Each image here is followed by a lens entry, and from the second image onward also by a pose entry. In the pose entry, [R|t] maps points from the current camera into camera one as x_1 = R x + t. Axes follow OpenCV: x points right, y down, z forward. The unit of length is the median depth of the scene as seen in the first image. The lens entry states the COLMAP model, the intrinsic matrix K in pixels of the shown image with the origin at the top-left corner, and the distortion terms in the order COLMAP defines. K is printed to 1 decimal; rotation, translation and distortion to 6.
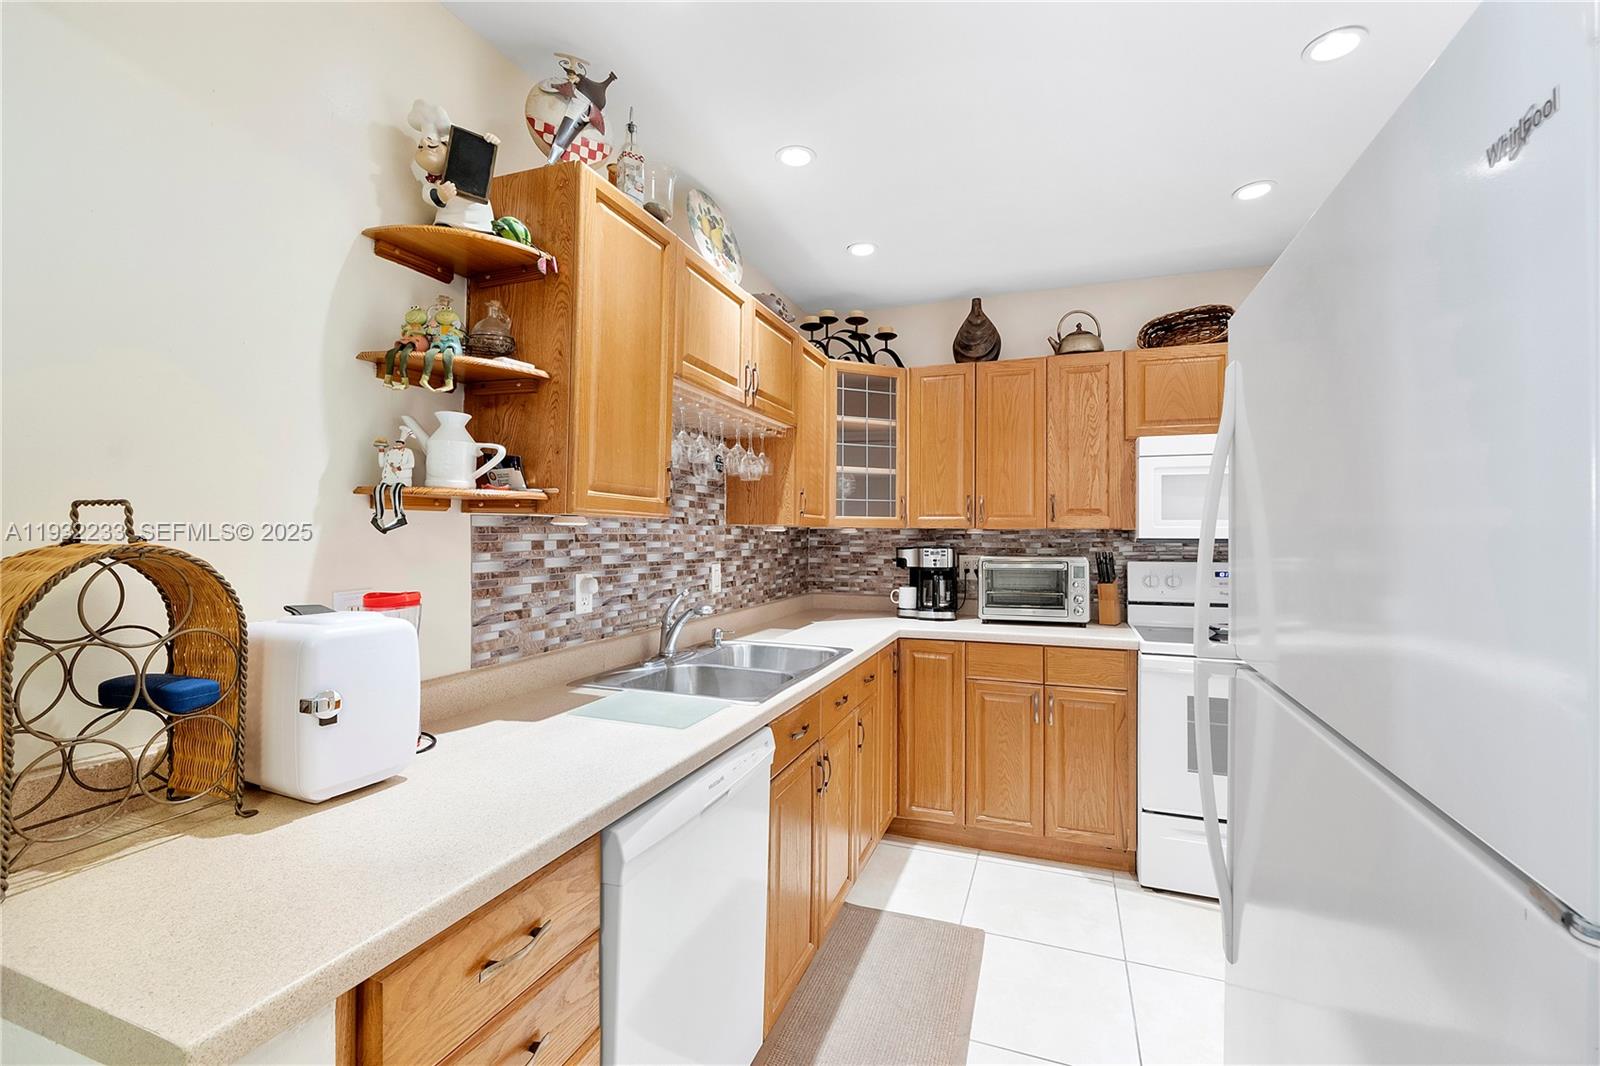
lens RADIAL K [[669.8, 0, 832.8], [0, 669.8, 515.8], [0, 0, 1]] dist [0.000965, 0.000023]
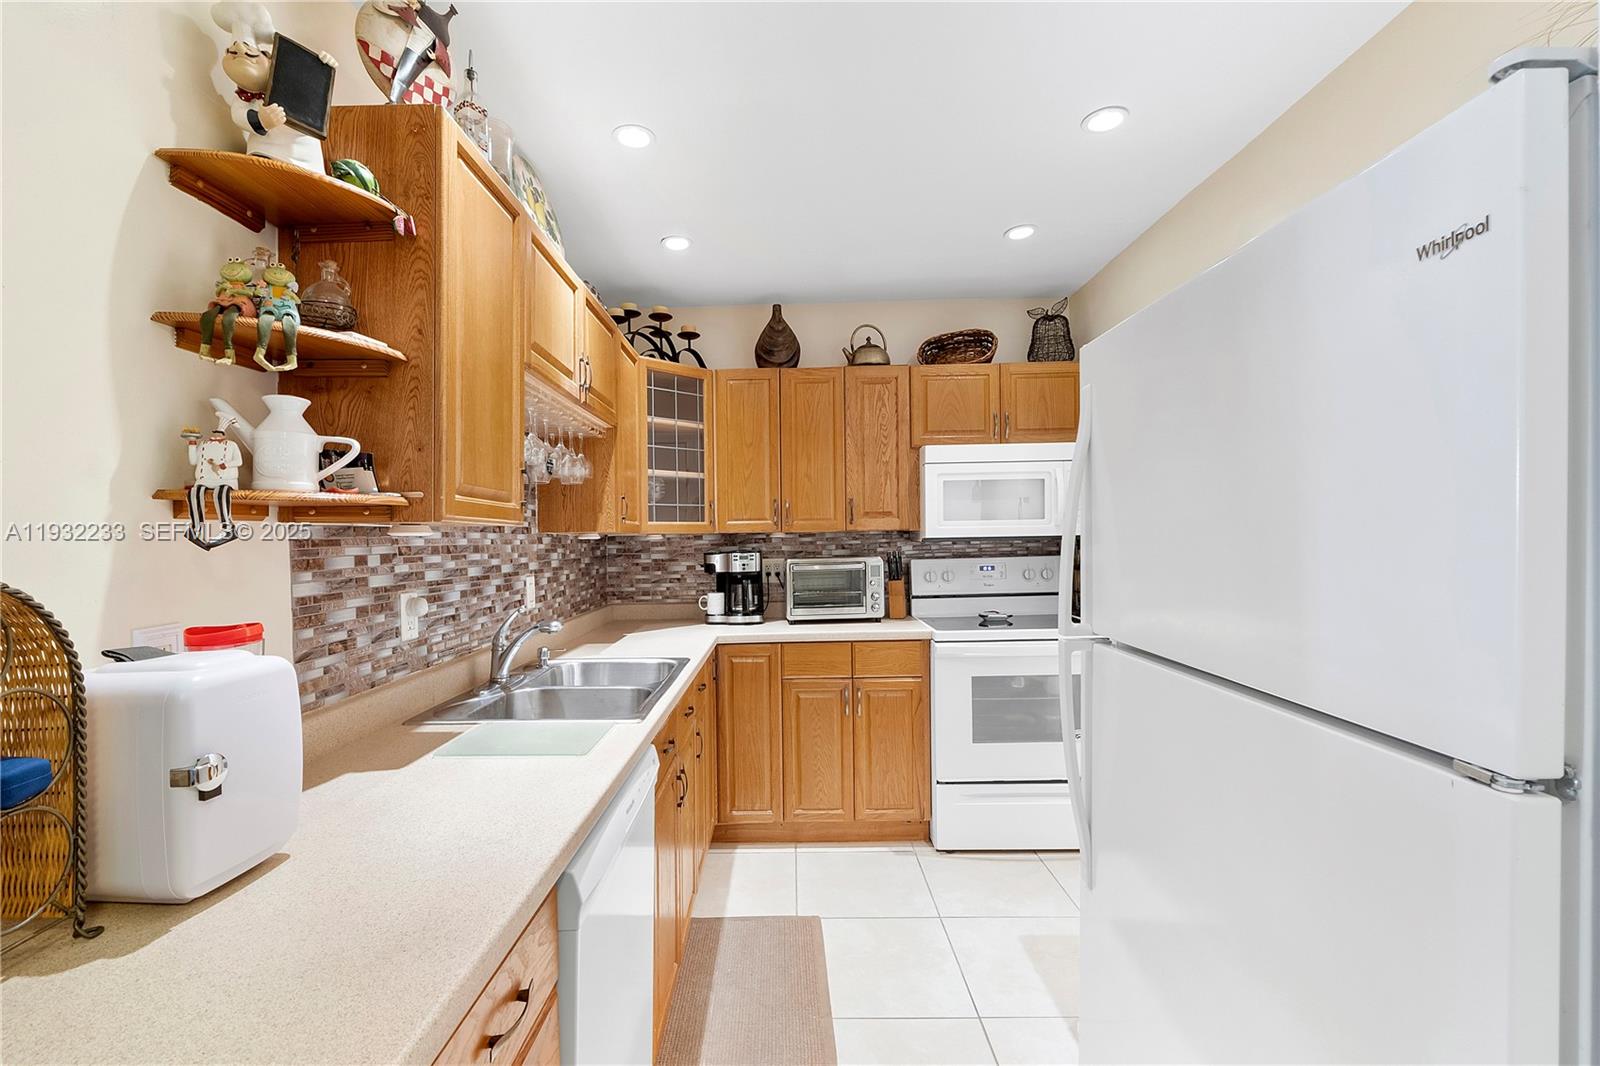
lens RADIAL K [[683.6, 0, 795.3], [0, 683.6, 533.6], [0, 0, 1]] dist [-0.001022, -0.000114]
pose [[0.944354, -0.020461, 0.328294, -0.163863], [0.014569, 0.999686, 0.020397, 0.000443], [-0.328608, -0.014479, 0.944355, 0.018185]]
